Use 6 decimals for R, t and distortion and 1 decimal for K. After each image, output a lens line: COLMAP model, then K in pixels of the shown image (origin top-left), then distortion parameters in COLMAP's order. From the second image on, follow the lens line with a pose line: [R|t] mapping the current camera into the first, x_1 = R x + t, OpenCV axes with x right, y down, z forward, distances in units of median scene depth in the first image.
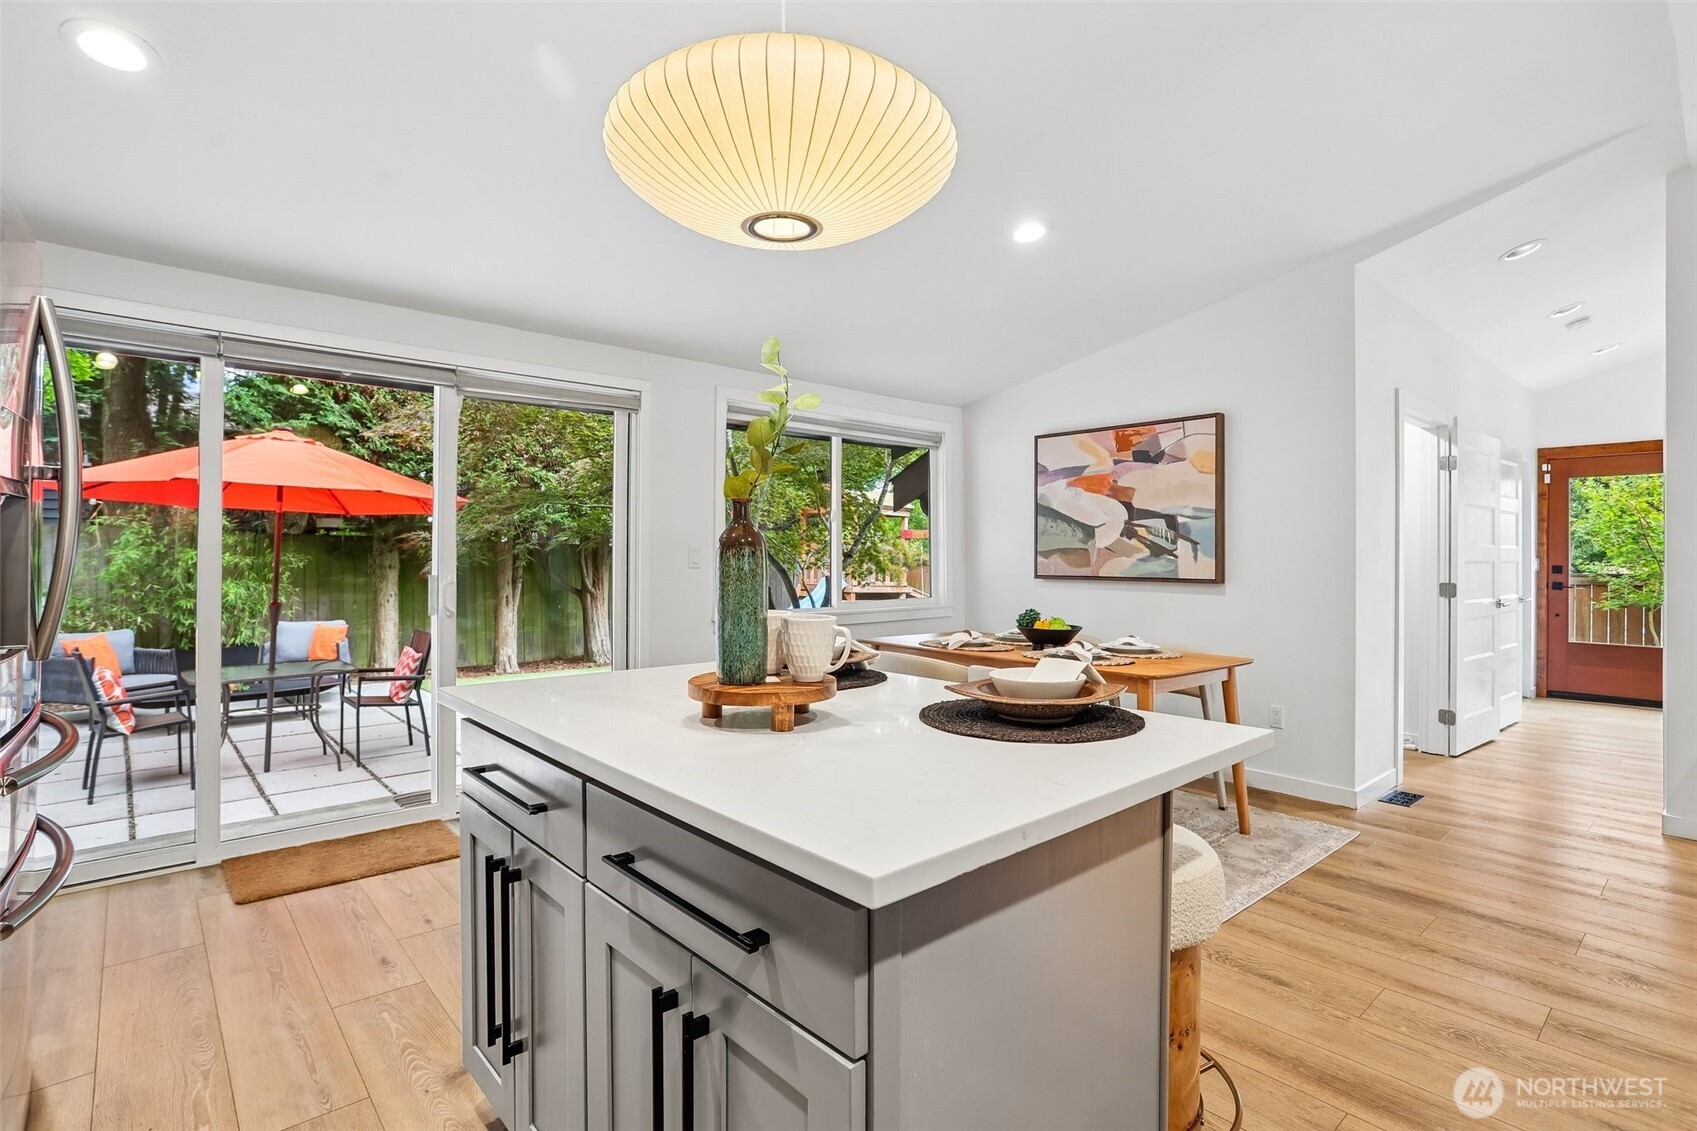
lens RADIAL K [[824.2, 0, 830.0], [0, 824.2, 561.5], [0, 0, 1]] dist [-0.062538, 0.022126]
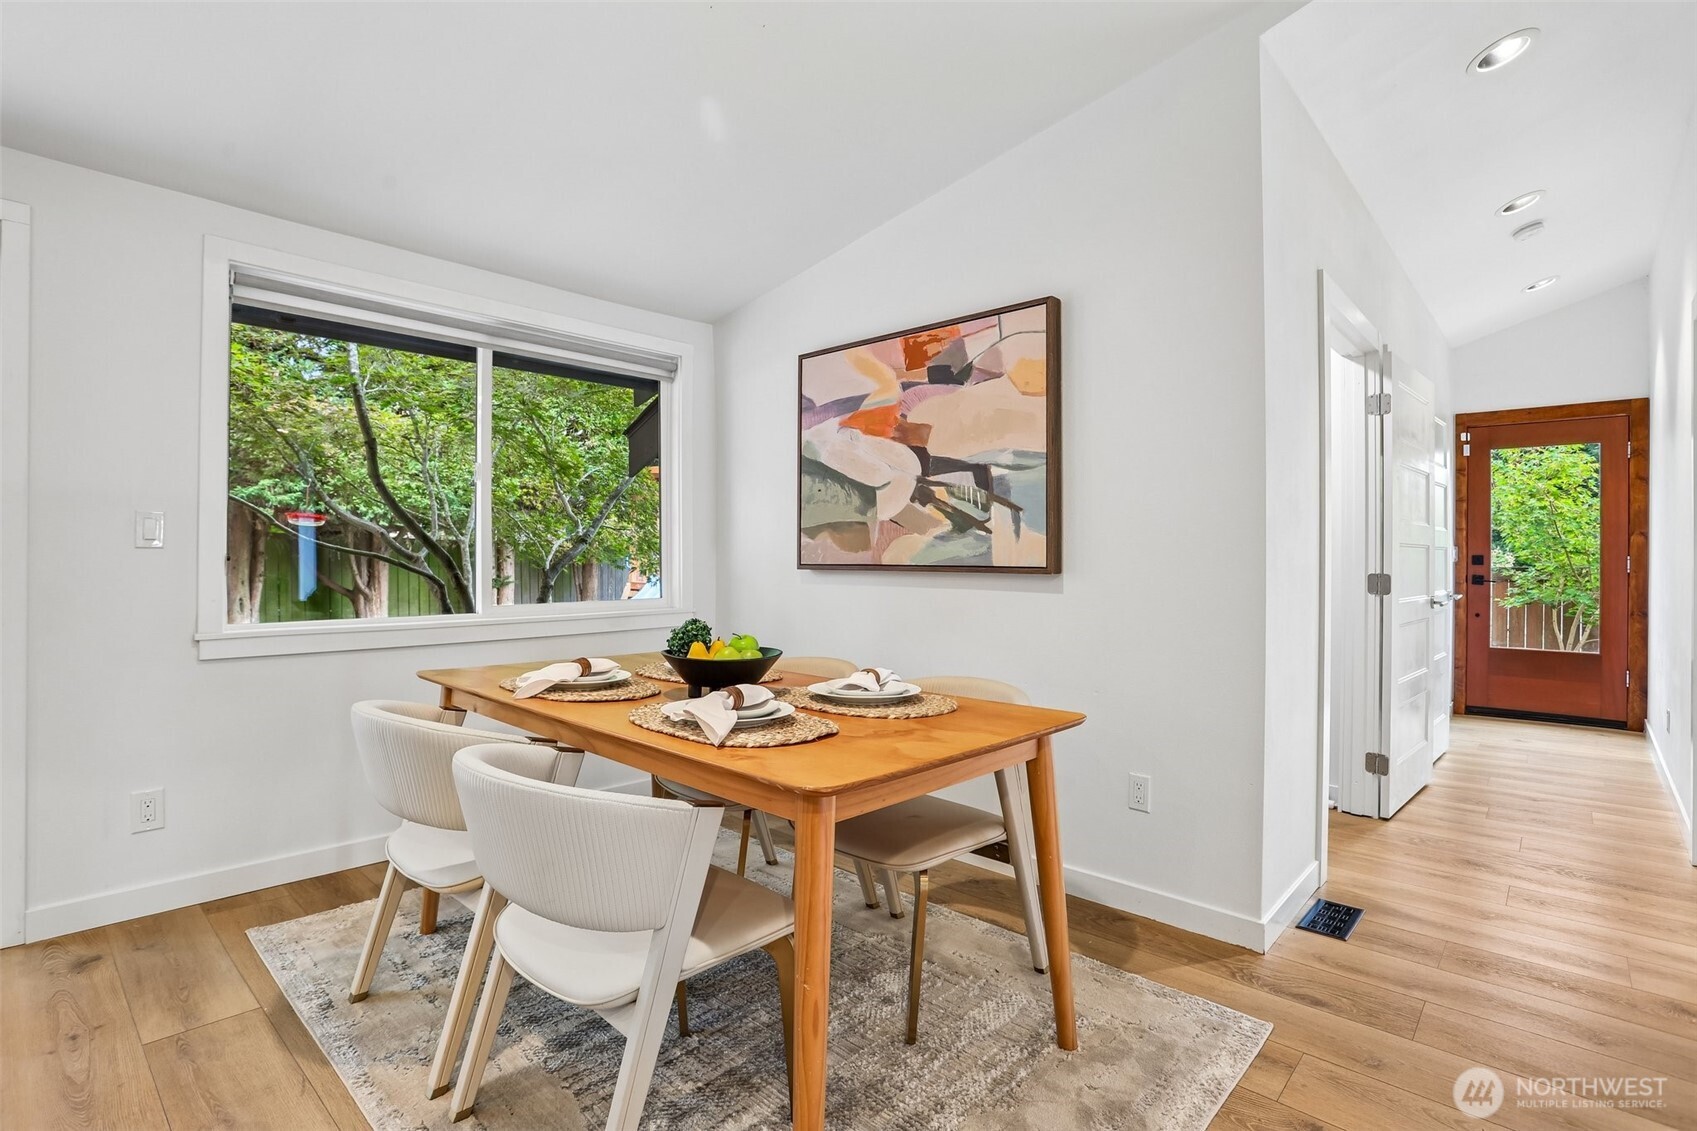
lens RADIAL K [[824.2, 0, 842.0], [0, 824.2, 572.3], [0, 0, 1]] dist [-0.062538, 0.022126]
pose [[0.992256, -0.002917, 0.124173, 0.217117], [0.001313, 0.999915, 0.012997, 0.016079], [-0.124201, -0.012734, 0.992175, 0.358539]]
